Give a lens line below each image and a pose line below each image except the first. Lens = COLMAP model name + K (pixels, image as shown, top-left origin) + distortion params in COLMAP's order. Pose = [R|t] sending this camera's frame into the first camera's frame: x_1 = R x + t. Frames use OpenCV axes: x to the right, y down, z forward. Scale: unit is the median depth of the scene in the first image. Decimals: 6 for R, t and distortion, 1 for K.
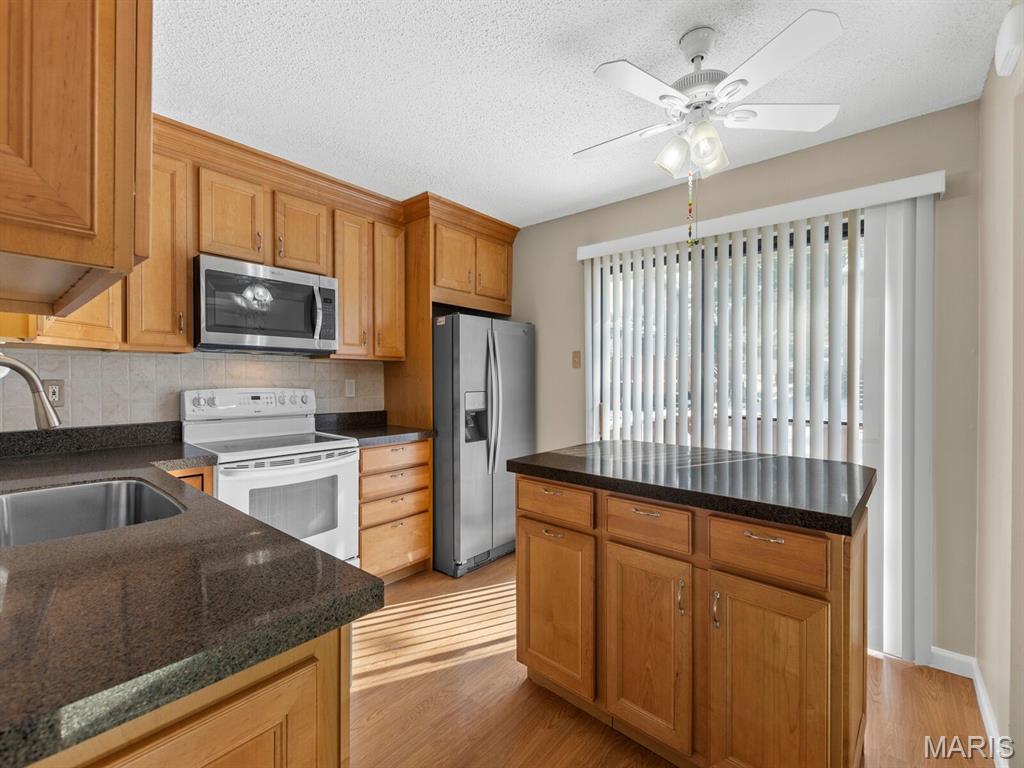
lens RADIAL K [[445.9, 0, 514.3], [0, 445.9, 383.2], [0, 0, 1]] dist [0.001472, -0.000916]
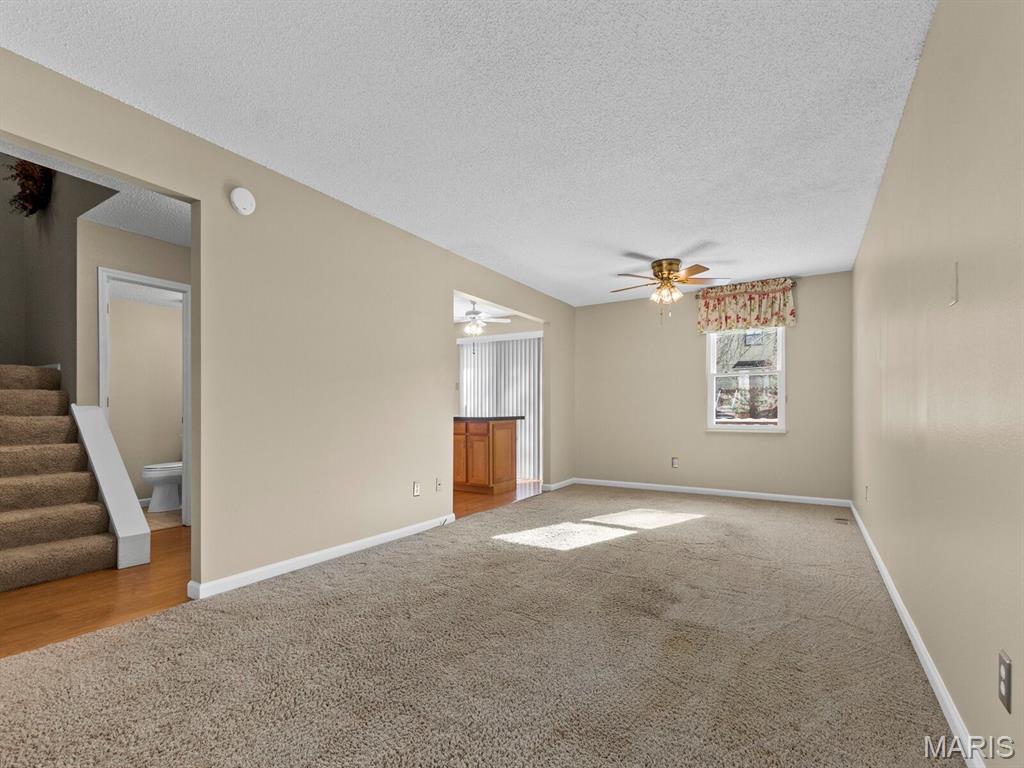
lens RADIAL K [[454.4, 0, 526.9], [0, 454.4, 410.5], [0, 0, 1]] dist [0.002039, 0.000110]
pose [[0.987710, -0.001723, 0.156287, 0.152904], [0.002367, 0.999989, -0.003934, 0.099358], [-0.156278, 0.004255, 0.987704, -1.653095]]
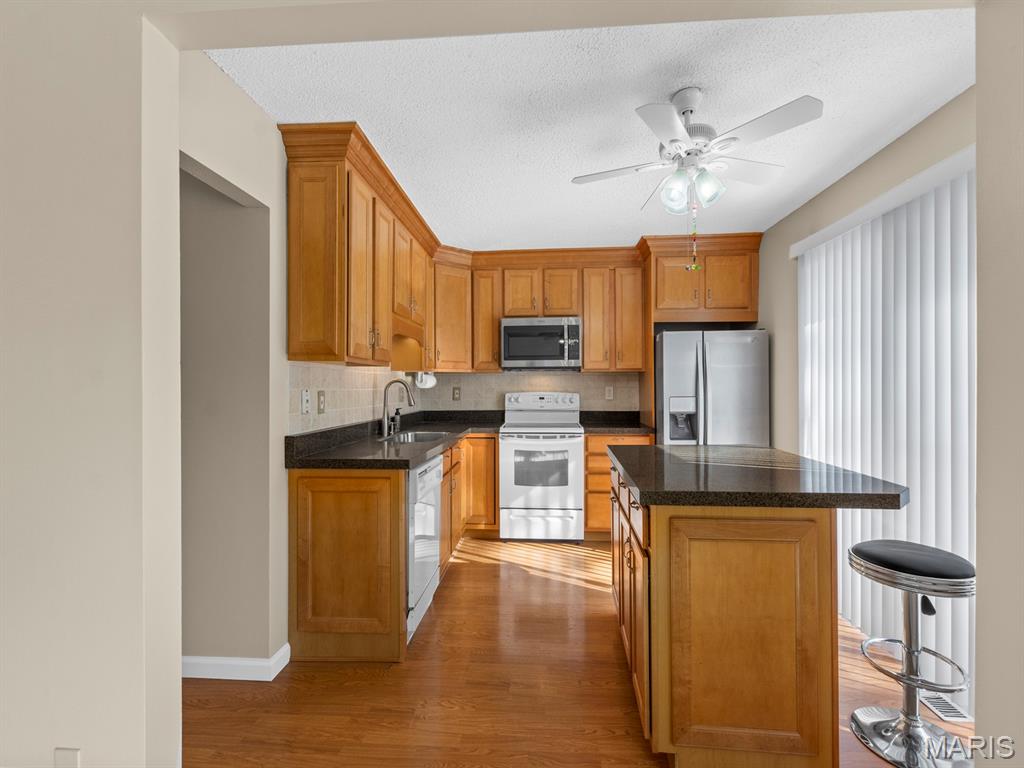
lens RADIAL K [[451.2, 0, 516.1], [0, 451.2, 387.9], [0, 0, 1]] dist [0.002344, 0.000322]
pose [[0.594706, -0.000458, -0.803943, 0.653898], [-0.003124, 0.999991, -0.002881, 0.000693], [0.803937, 0.004225, 0.594700, -0.039142]]
